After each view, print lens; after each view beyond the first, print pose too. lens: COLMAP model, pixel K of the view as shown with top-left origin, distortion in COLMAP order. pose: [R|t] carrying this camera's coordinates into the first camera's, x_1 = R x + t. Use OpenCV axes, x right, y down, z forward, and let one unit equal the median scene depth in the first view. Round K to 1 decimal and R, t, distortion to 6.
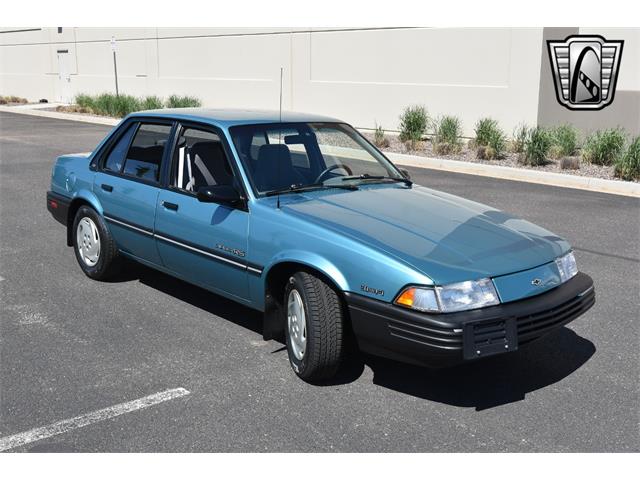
lens RADIAL K [[737.5, 0, 320.0], [0, 737.5, 240.0], [0, 0, 1]] dist [-0.021248, 0.015151]
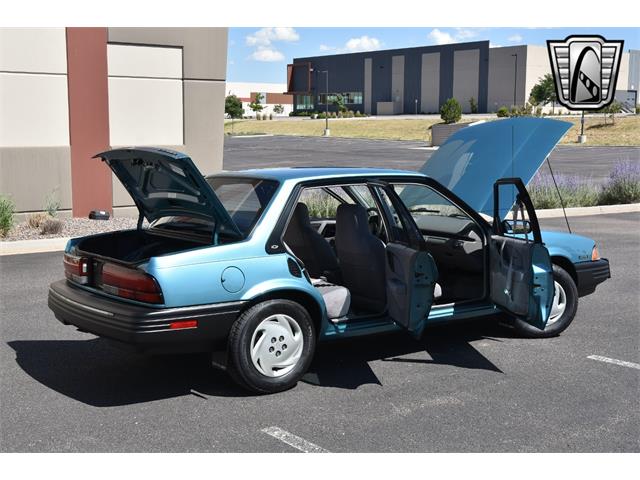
lens RADIAL K [[866.9, 0, 320.0], [0, 866.9, 240.0], [0, 0, 1]] dist [0.004191, 0.089748]
pose [[0.125054, -0.136087, 0.982773, -1.664020], [0.227597, 0.968068, 0.105090, -0.267925], [-0.965692, 0.210534, 0.152033, 1.101504]]
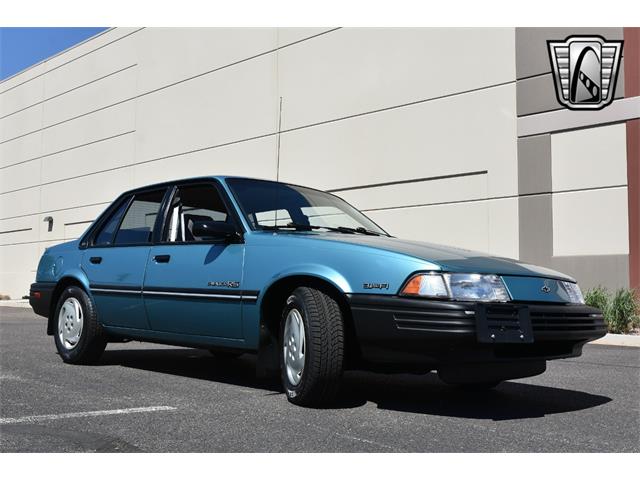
lens RADIAL K [[737.5, 0, 320.0], [0, 737.5, 240.0], [0, 0, 1]] dist [-0.021248, 0.015151]
pose [[0.999644, 0.003780, 0.026418, -0.023091], [0.004197, 0.955328, -0.295517, 0.253713], [-0.026355, 0.295523, 0.954972, 0.066917]]
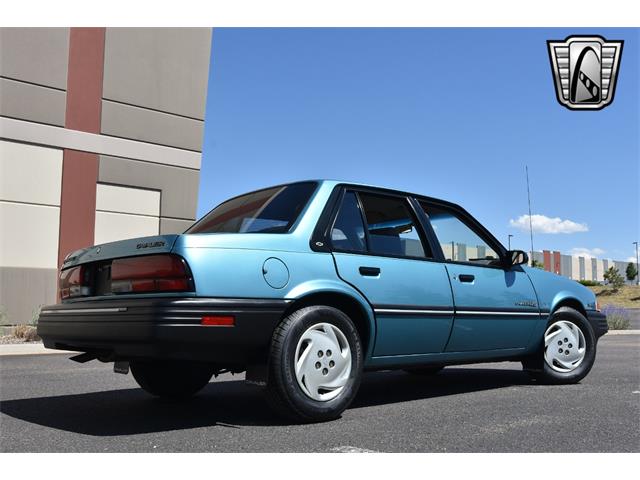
lens RADIAL K [[663.0, 0, 320.0], [0, 663.0, 240.0], [0, 0, 1]] dist [-0.052742, 0.023319]
pose [[0.016187, 0.089464, 0.995859, -1.246046], [0.225795, 0.969934, -0.090805, -0.068197], [-0.974040, 0.226330, -0.004501, 1.364291]]
